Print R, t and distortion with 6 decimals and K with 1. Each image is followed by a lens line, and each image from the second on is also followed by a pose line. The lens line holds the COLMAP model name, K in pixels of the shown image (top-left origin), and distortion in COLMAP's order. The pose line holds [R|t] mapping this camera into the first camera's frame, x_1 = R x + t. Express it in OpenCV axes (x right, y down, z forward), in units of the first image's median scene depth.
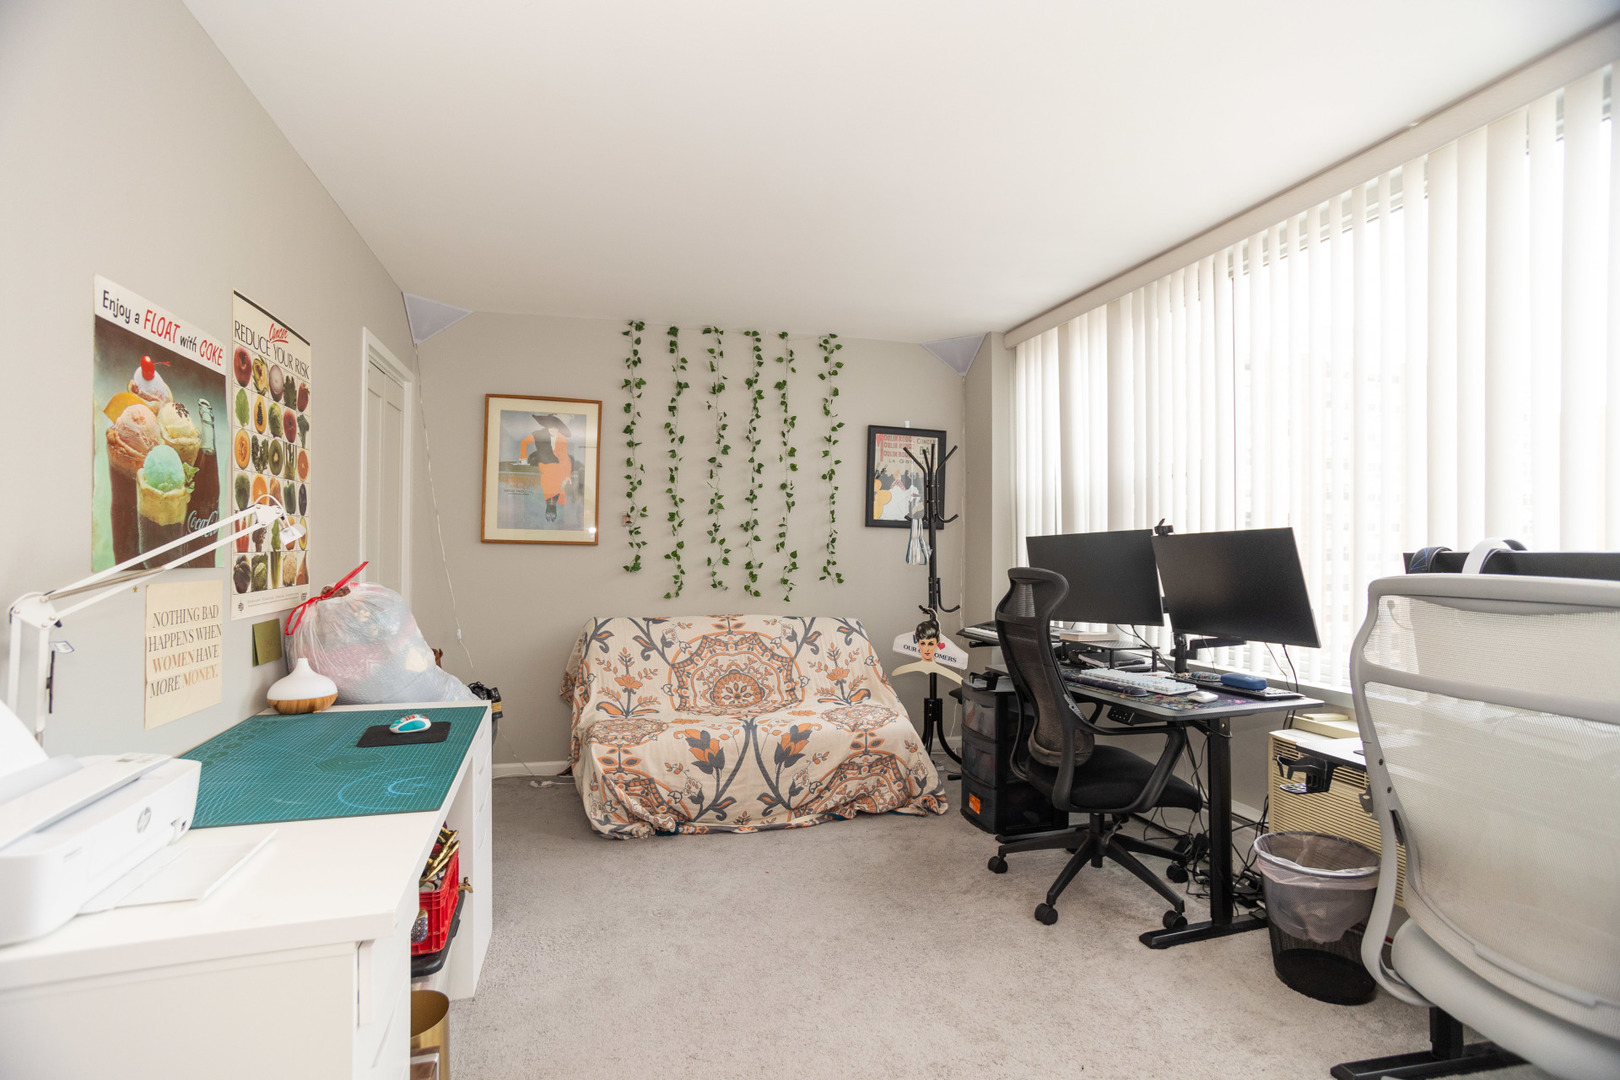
lens RADIAL K [[777.9, 0, 801.8], [0, 777.9, 545.7], [0, 0, 1]] dist [-0.078397, 0.053020]
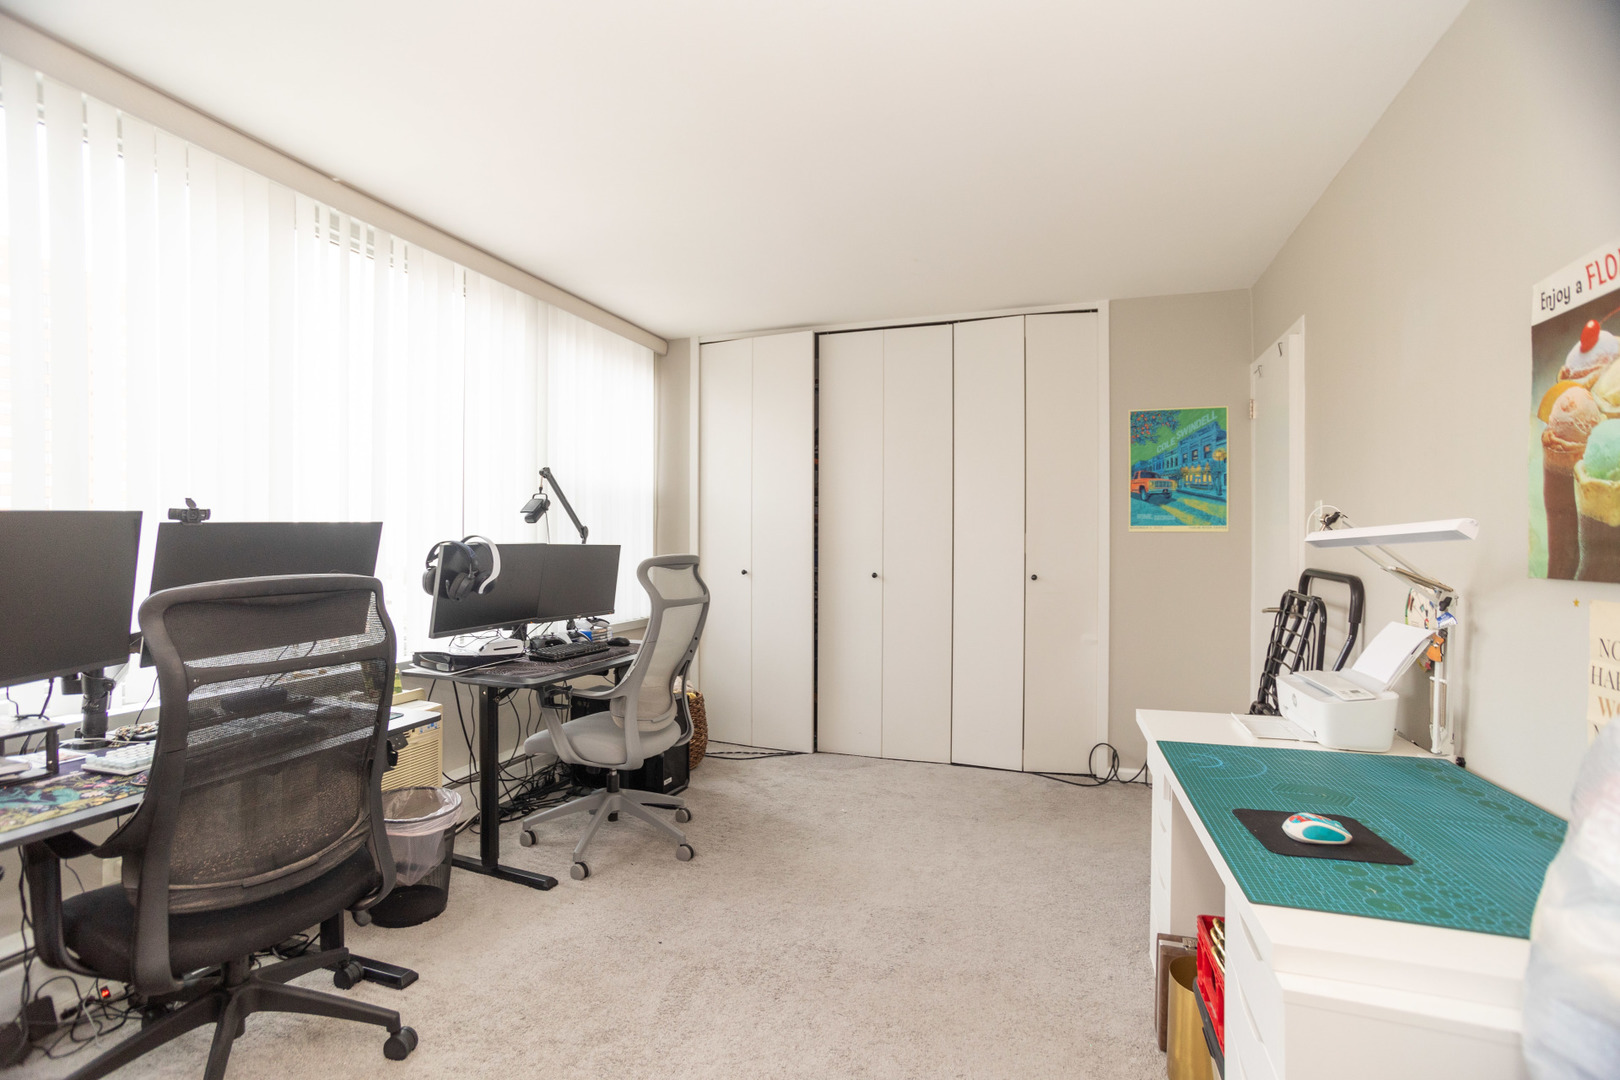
lens RADIAL K [[777.9, 0, 801.8], [0, 777.9, 545.7], [0, 0, 1]] dist [-0.078397, 0.053020]
pose [[-0.829447, -0.009627, 0.558502, -0.288779], [-0.010277, 0.999945, 0.001974, 0.000250], [-0.558491, -0.004102, -0.829501, 1.010296]]
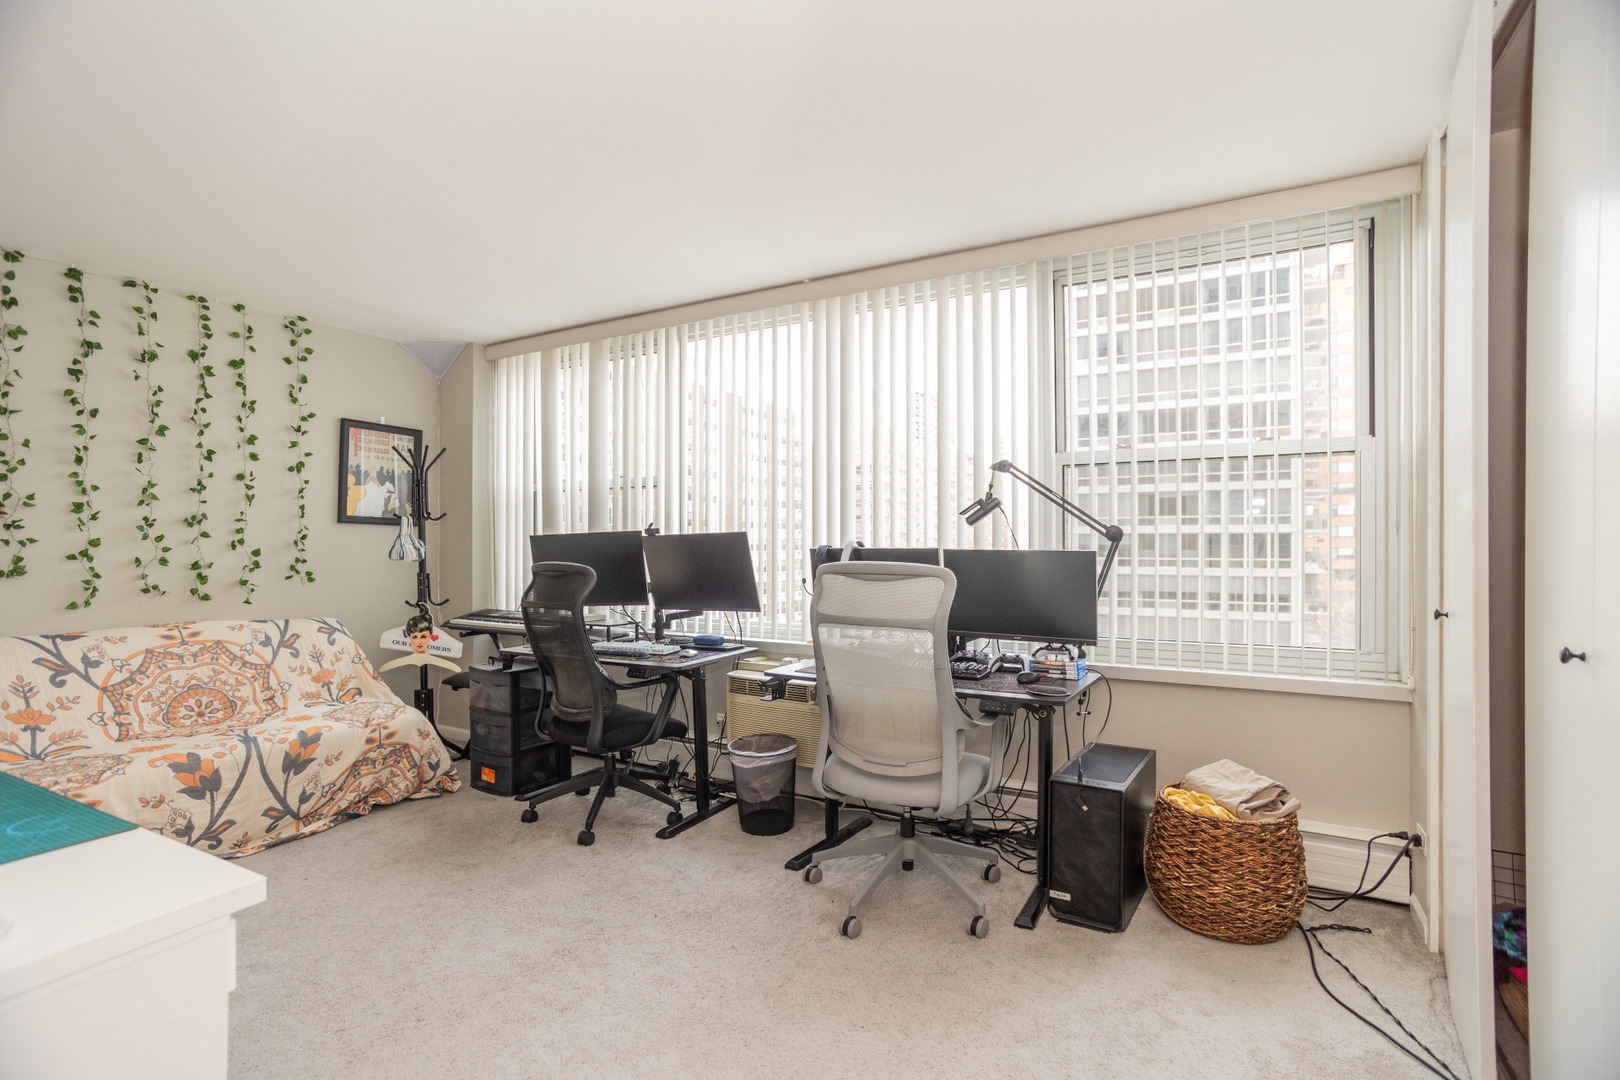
lens RADIAL K [[777.9, 0, 801.8], [0, 777.9, 545.7], [0, 0, 1]] dist [-0.078397, 0.053020]
pose [[0.715054, -0.005870, 0.699045, -0.220392], [-0.001346, 0.999951, 0.009773, -0.007835], [-0.699068, -0.007930, 0.715011, -0.106029]]
